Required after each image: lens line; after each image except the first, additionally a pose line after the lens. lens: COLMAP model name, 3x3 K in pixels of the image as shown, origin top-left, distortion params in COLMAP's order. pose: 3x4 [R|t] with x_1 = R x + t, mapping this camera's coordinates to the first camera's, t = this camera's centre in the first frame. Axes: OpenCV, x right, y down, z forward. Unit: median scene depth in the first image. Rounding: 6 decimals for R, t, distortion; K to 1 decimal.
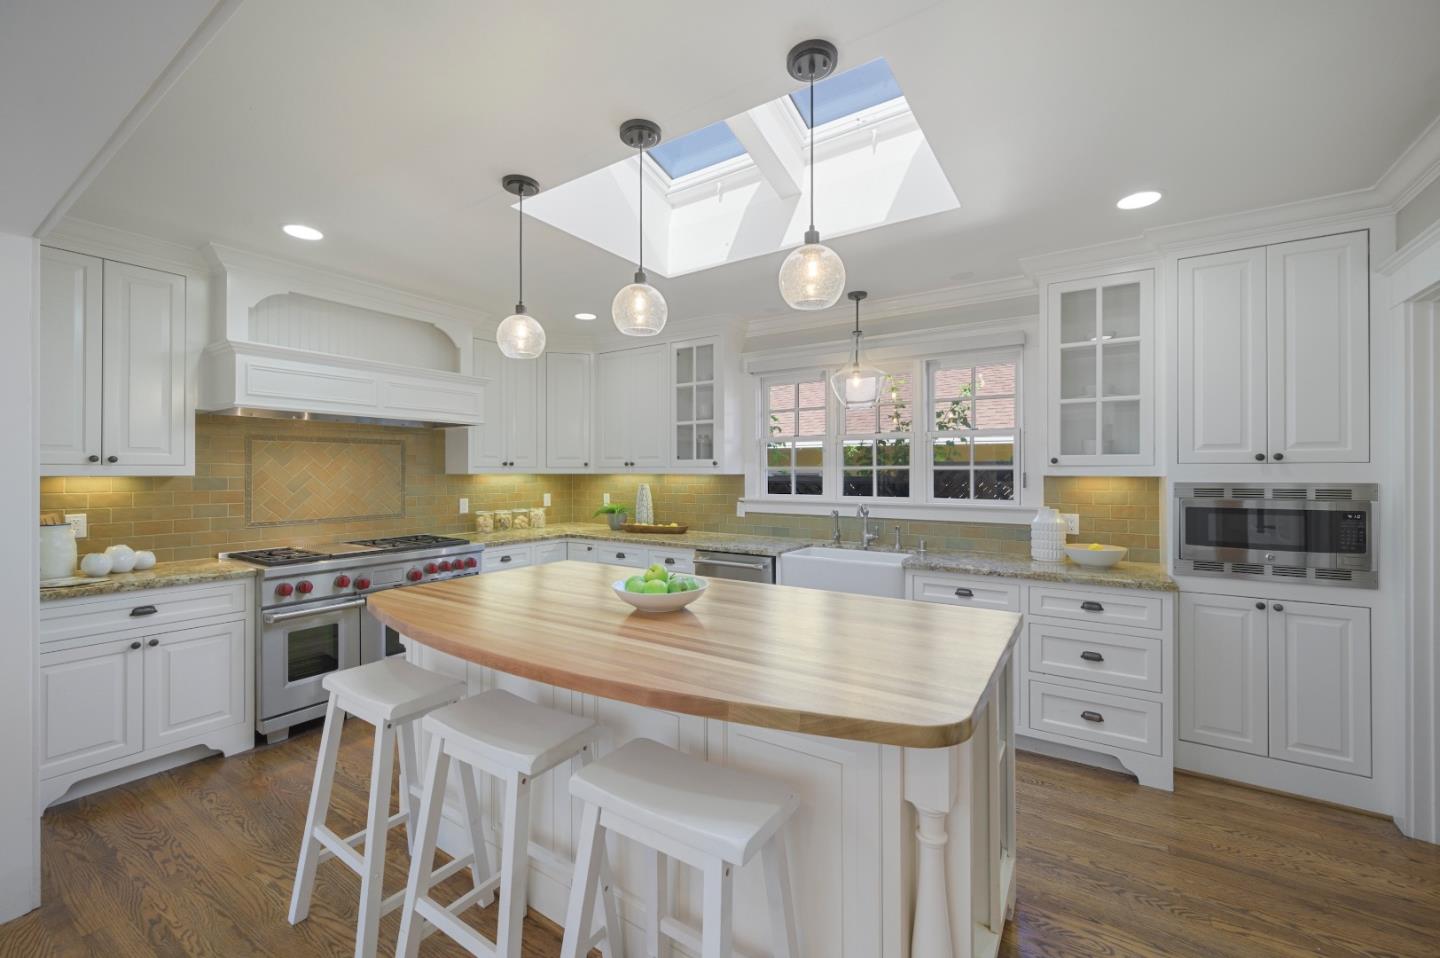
lens RADIAL K [[569.1, 0, 724.0], [0, 569.1, 476.5], [0, 0, 1]] dist [0.007902, 0.000283]
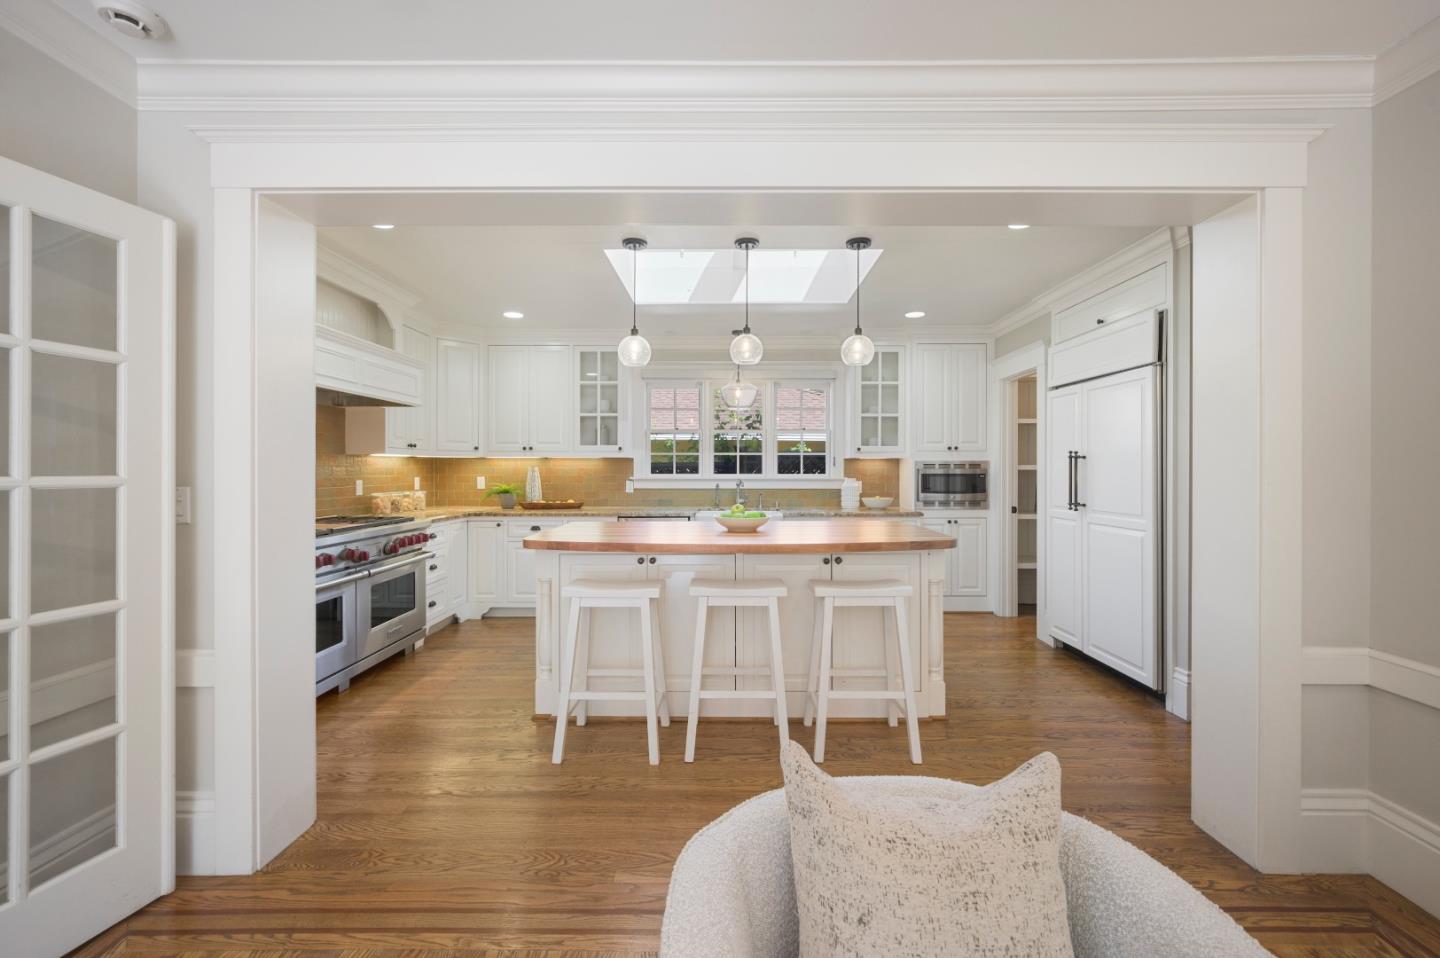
lens RADIAL K [[569.1, 0, 722.6], [0, 569.1, 473.7], [0, 0, 1]] dist [0.007902, 0.000283]
pose [[0.846656, -0.002992, 0.532133, -0.521016], [0.003361, 0.999994, 0.000275, 0.034098], [-0.532130, 0.001556, 0.846661, -0.178357]]
